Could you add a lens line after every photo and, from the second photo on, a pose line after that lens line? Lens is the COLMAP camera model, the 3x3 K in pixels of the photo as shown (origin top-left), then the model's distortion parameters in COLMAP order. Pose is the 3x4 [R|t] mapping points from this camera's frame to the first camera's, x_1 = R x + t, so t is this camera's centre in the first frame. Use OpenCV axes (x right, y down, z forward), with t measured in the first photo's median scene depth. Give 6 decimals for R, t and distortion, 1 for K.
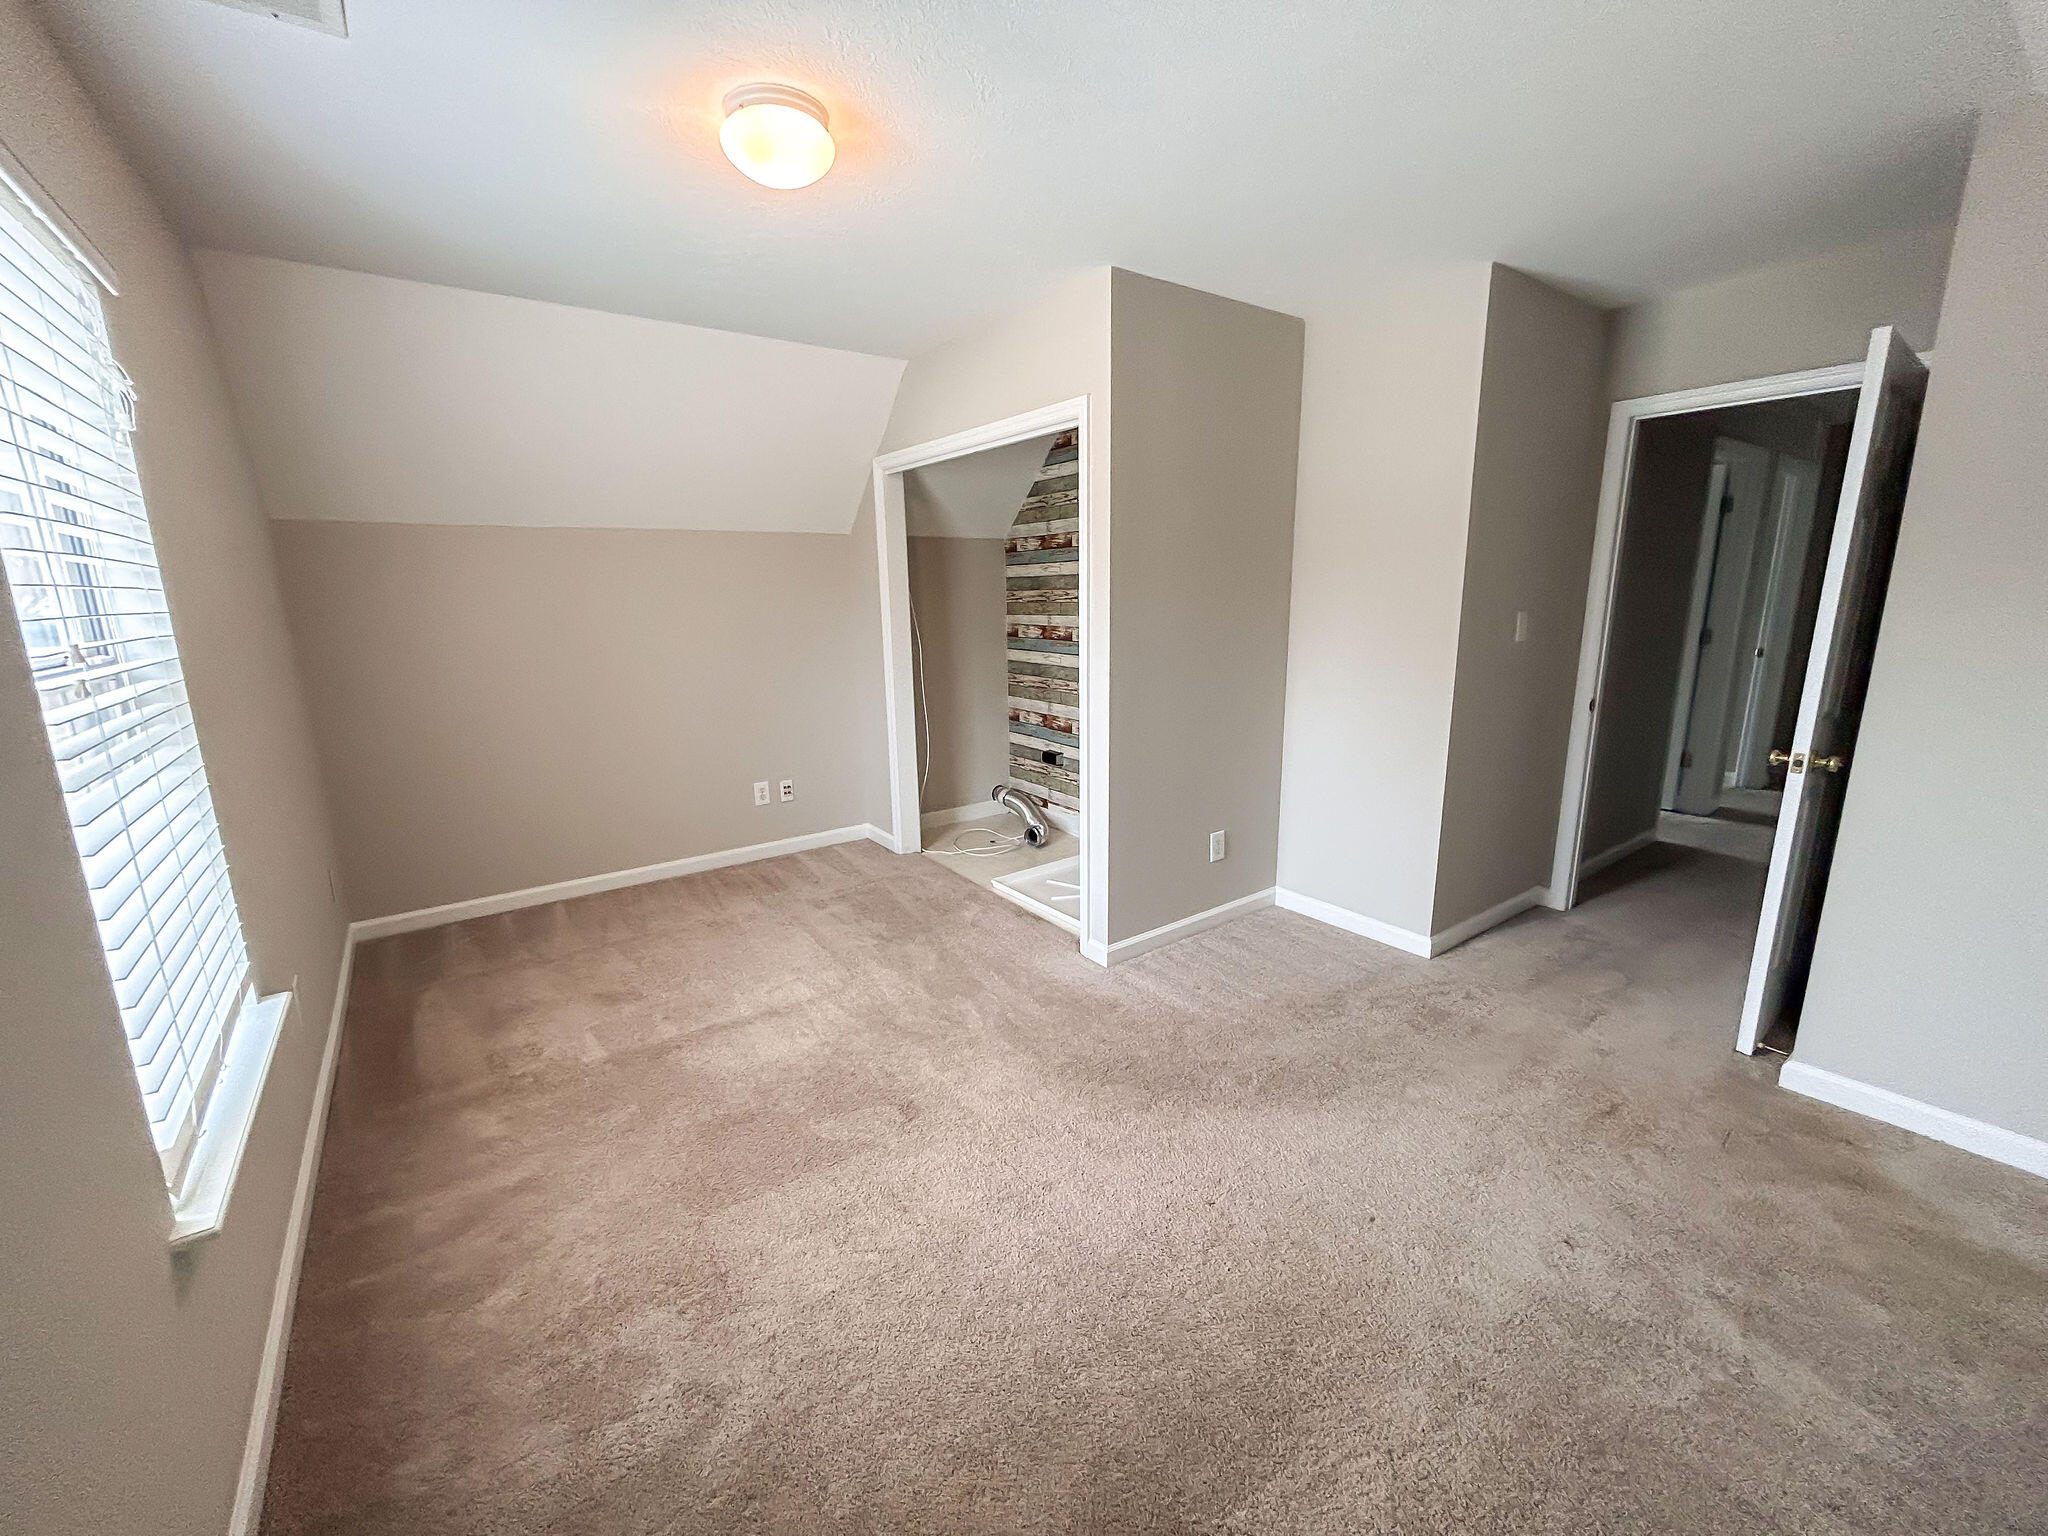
lens RADIAL K [[826.5, 0, 1024.9], [0, 826.5, 761.2], [0, 0, 1]] dist [-0.000447, -0.000042]
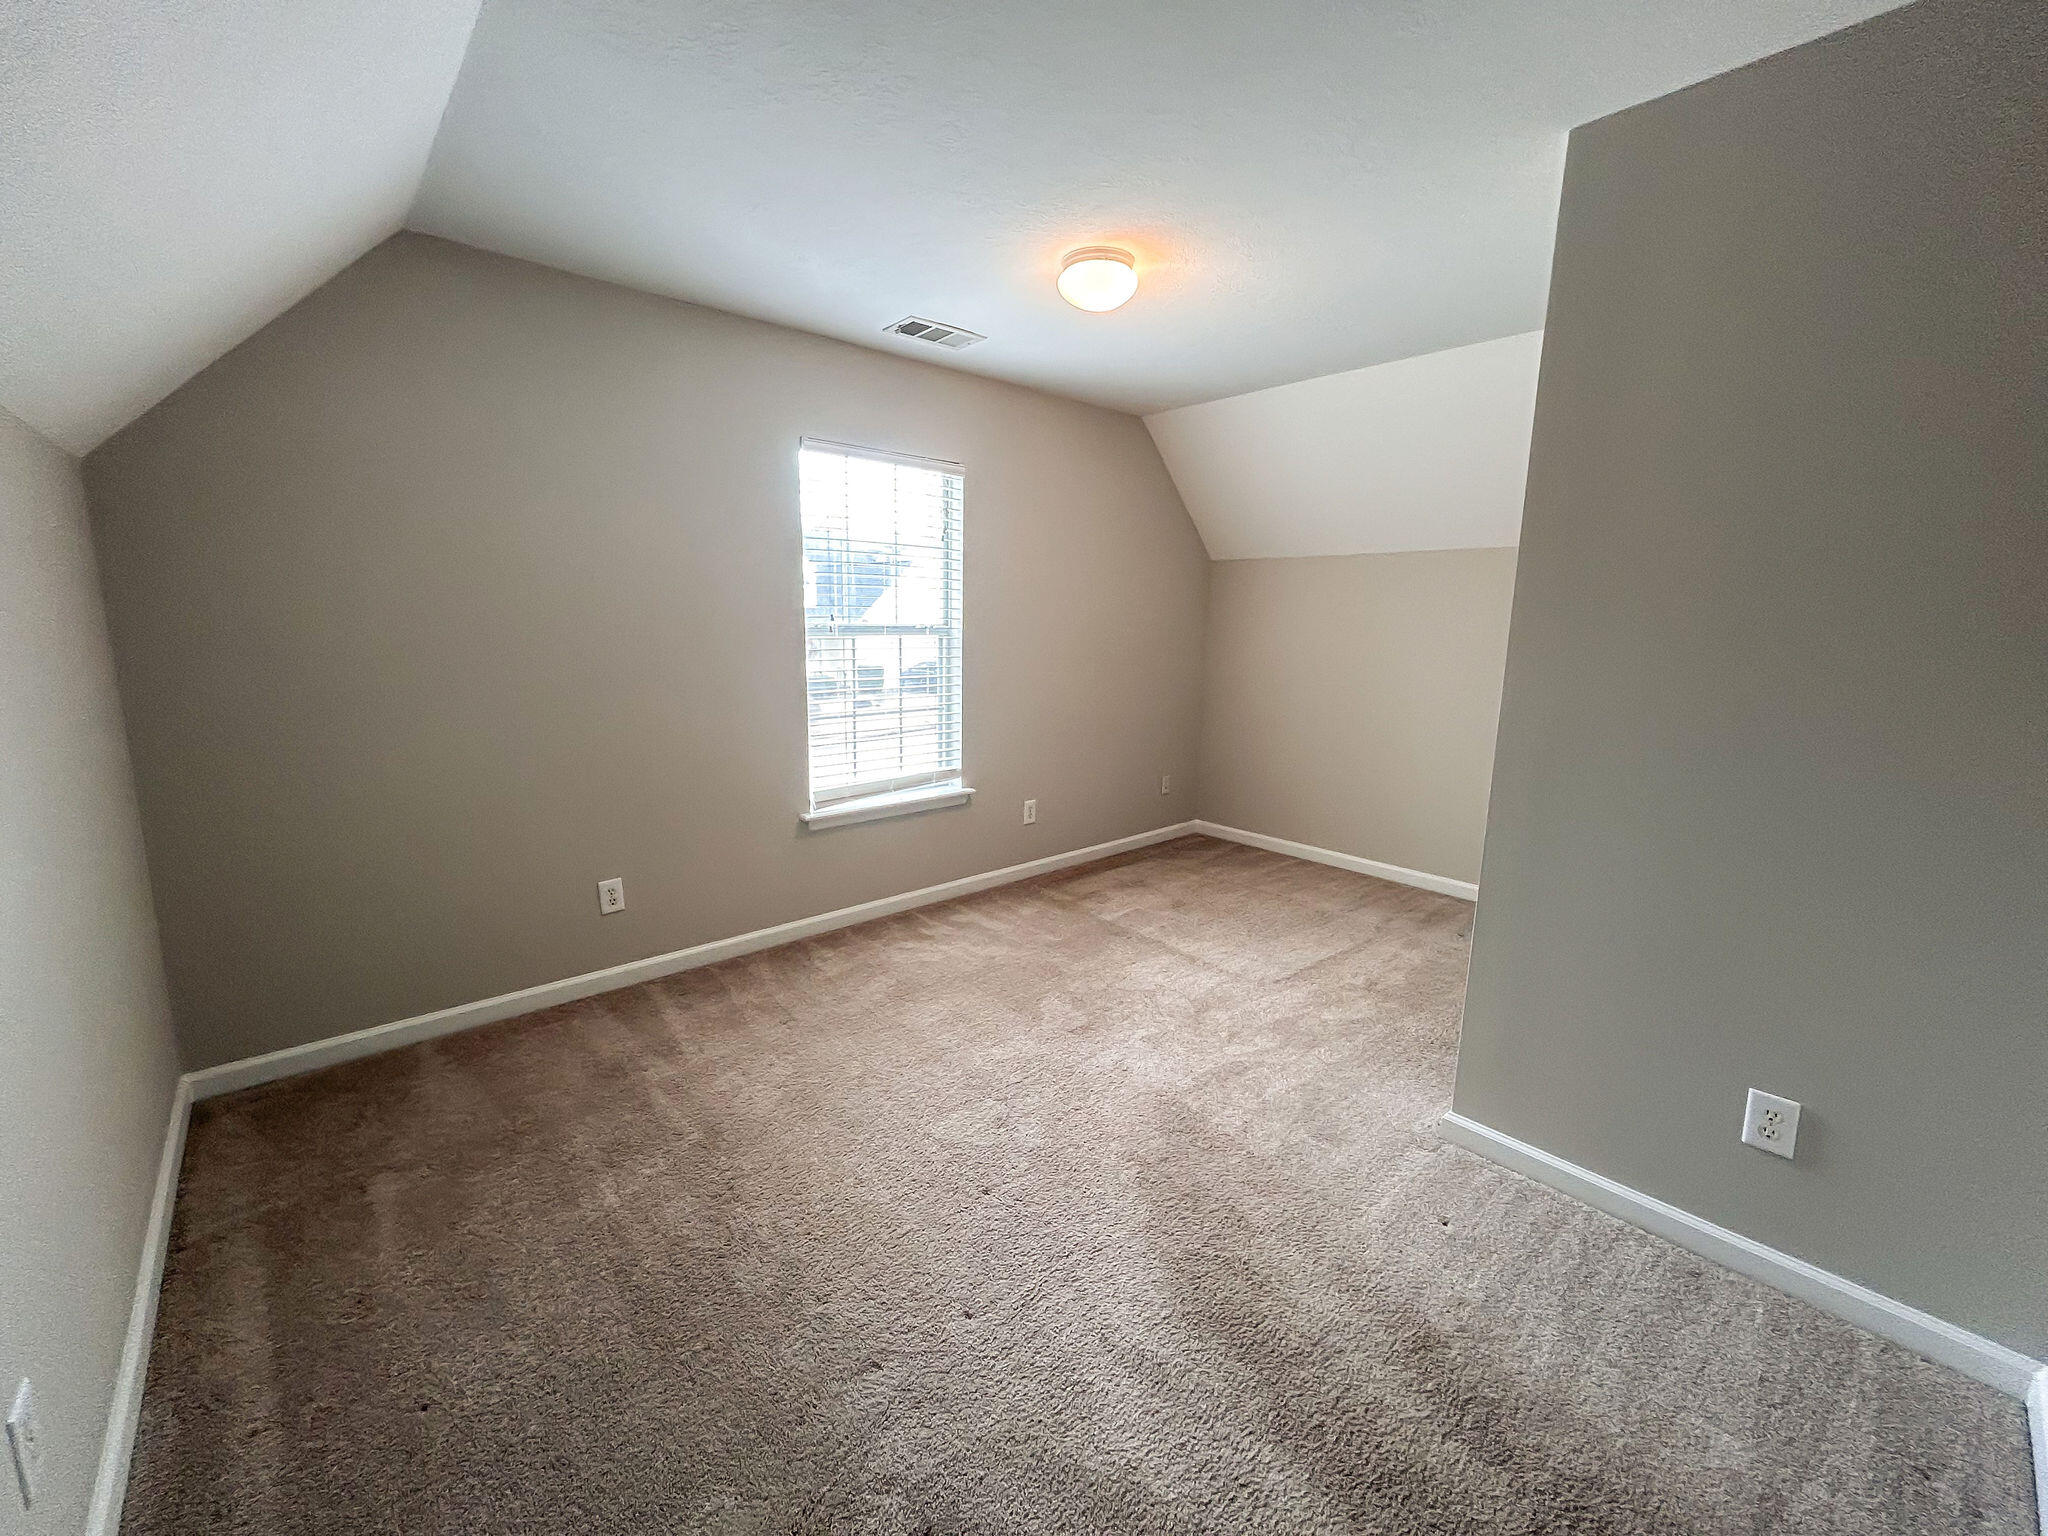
lens RADIAL K [[826.5, 0, 1024.9], [0, 826.5, 761.2], [0, 0, 1]] dist [-0.000447, -0.000042]
pose [[0.096662, 0.189762, -0.977060, 0.781845], [-0.225361, 0.960336, 0.164219, -0.109346], [0.969468, 0.204317, 0.135593, 0.551875]]
